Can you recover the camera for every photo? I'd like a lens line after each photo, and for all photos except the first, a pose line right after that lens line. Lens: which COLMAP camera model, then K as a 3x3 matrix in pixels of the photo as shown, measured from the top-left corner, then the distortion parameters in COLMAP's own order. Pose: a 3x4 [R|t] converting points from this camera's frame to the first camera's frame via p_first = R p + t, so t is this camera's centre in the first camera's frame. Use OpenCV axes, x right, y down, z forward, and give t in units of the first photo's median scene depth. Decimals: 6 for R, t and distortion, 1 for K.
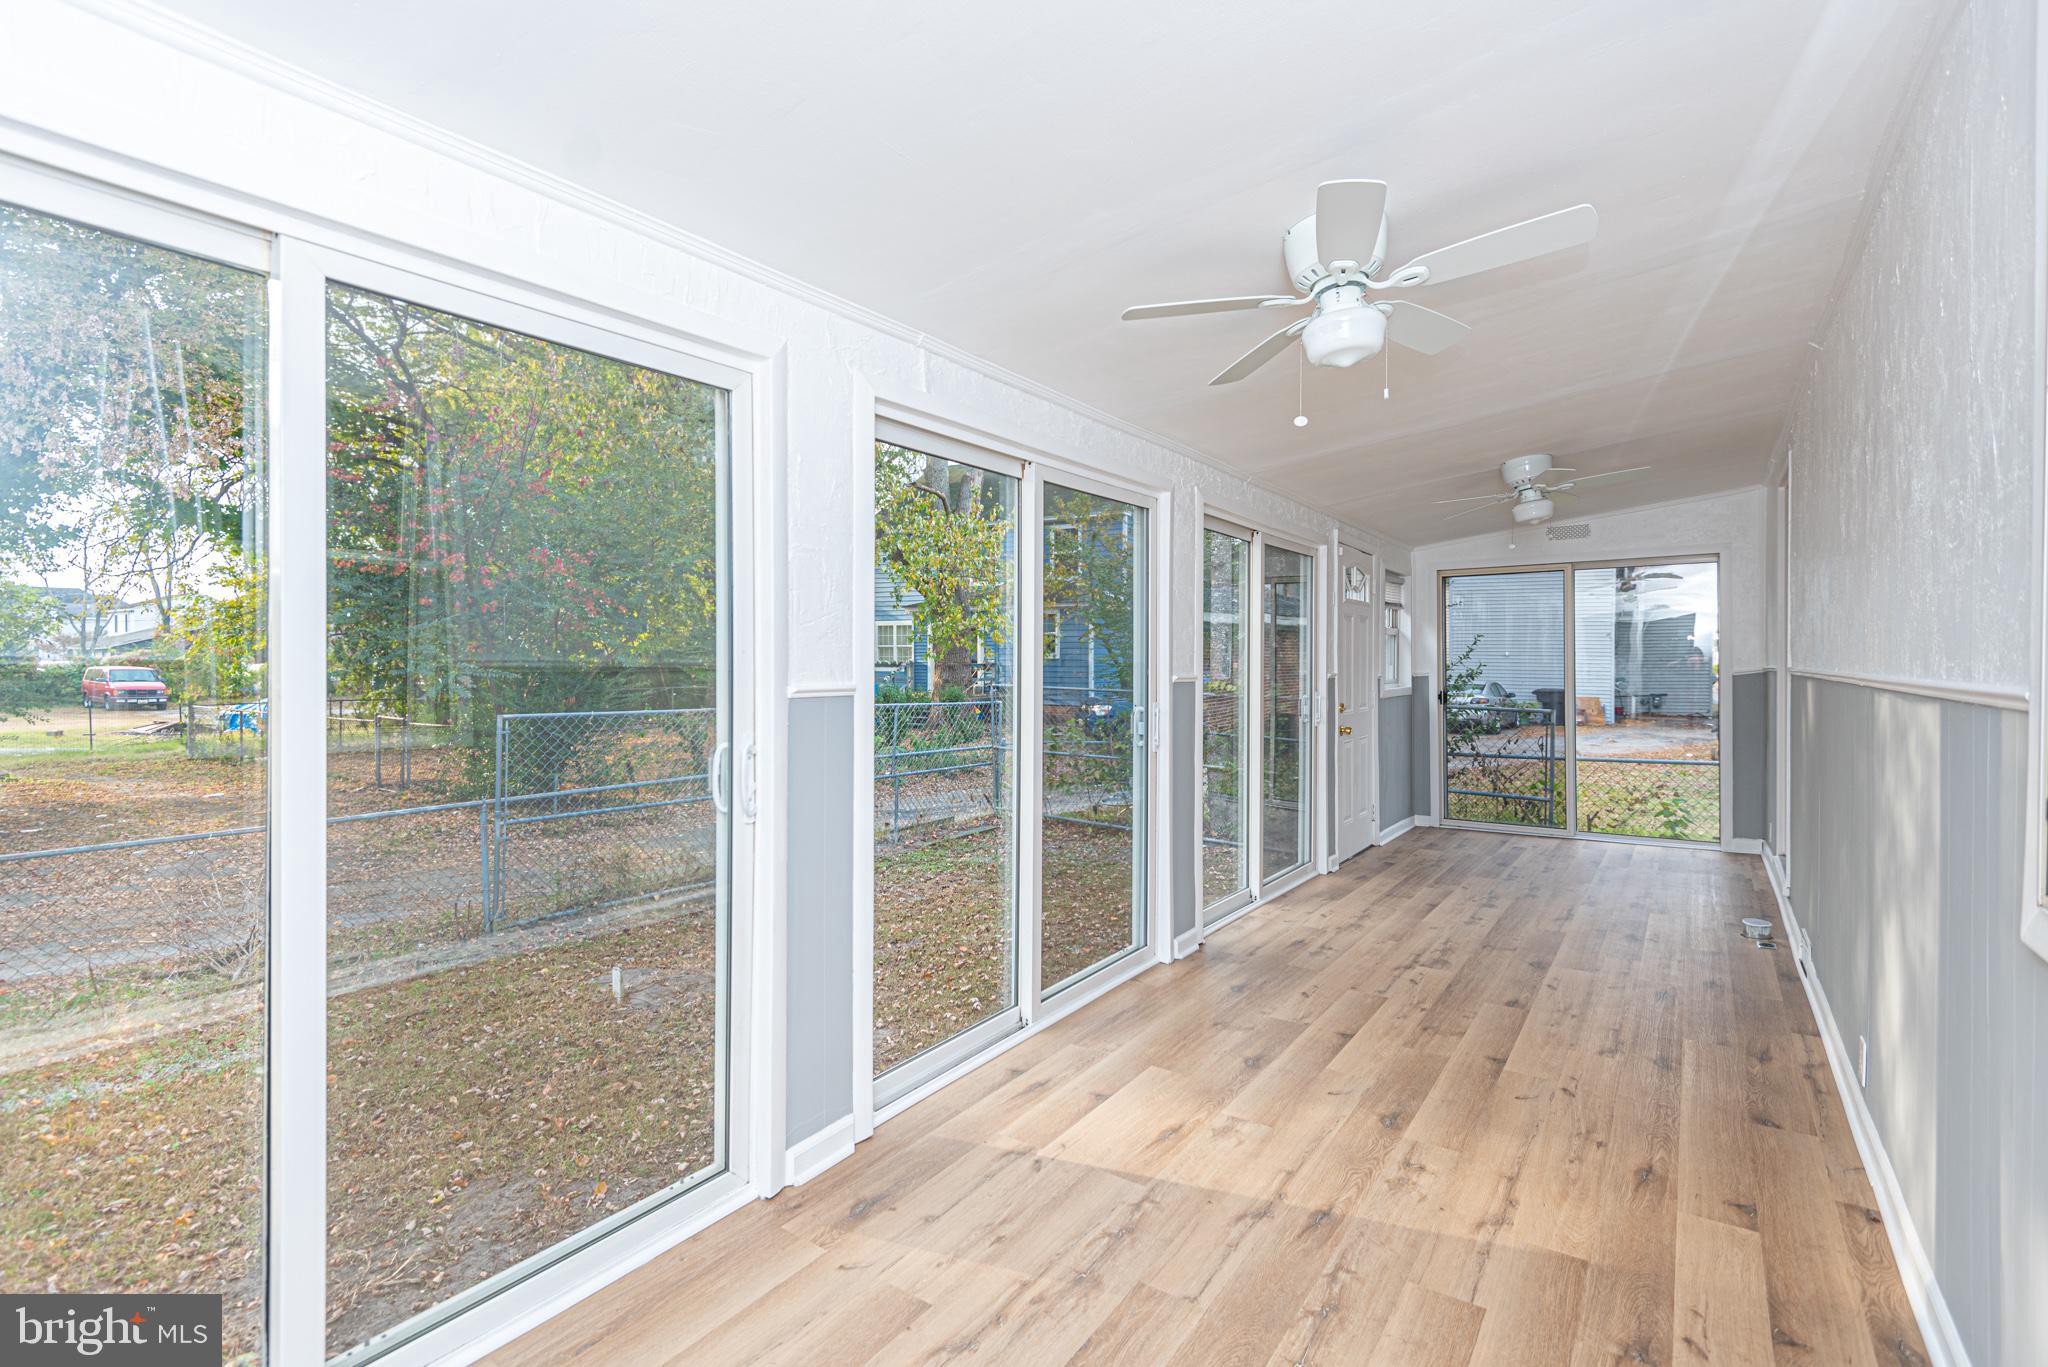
lens RADIAL K [[972.8, 0, 1033.6], [0, 972.8, 652.2], [0, 0, 1]] dist [0.017326, -0.004171]
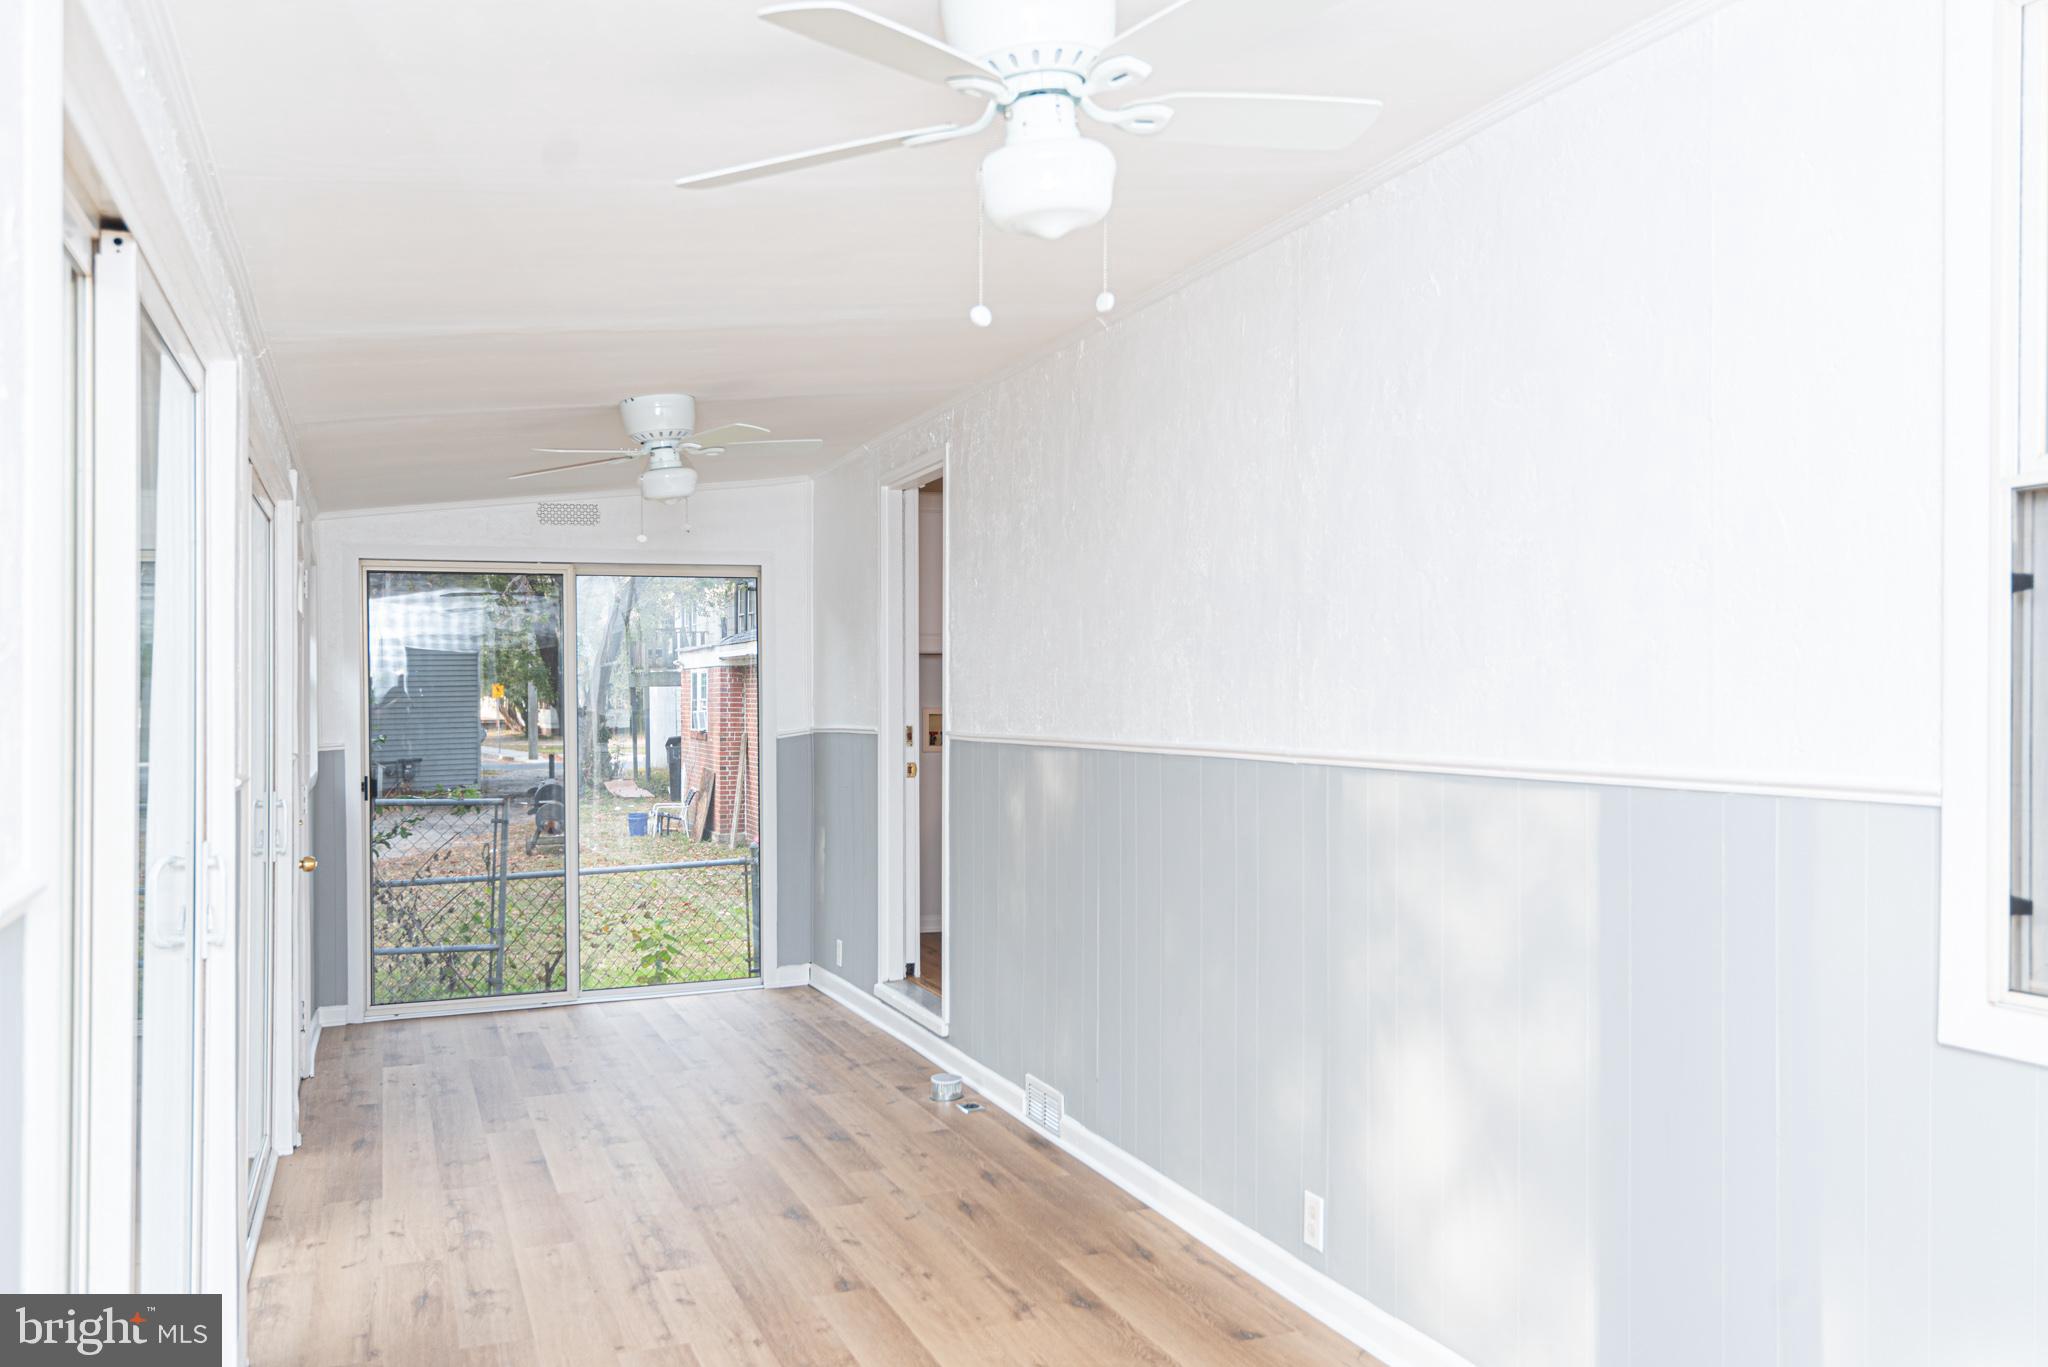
lens RADIAL K [[1652.1, 0, 1028.7], [0, 1652.1, 692.1], [0, 0, 1]] dist [0.044412, 0.002765]
pose [[0.547017, 0.002791, 0.837117, -0.288925], [-0.004560, 0.999990, -0.000354, -0.016218], [-0.837109, -0.003623, 0.547024, 0.281372]]
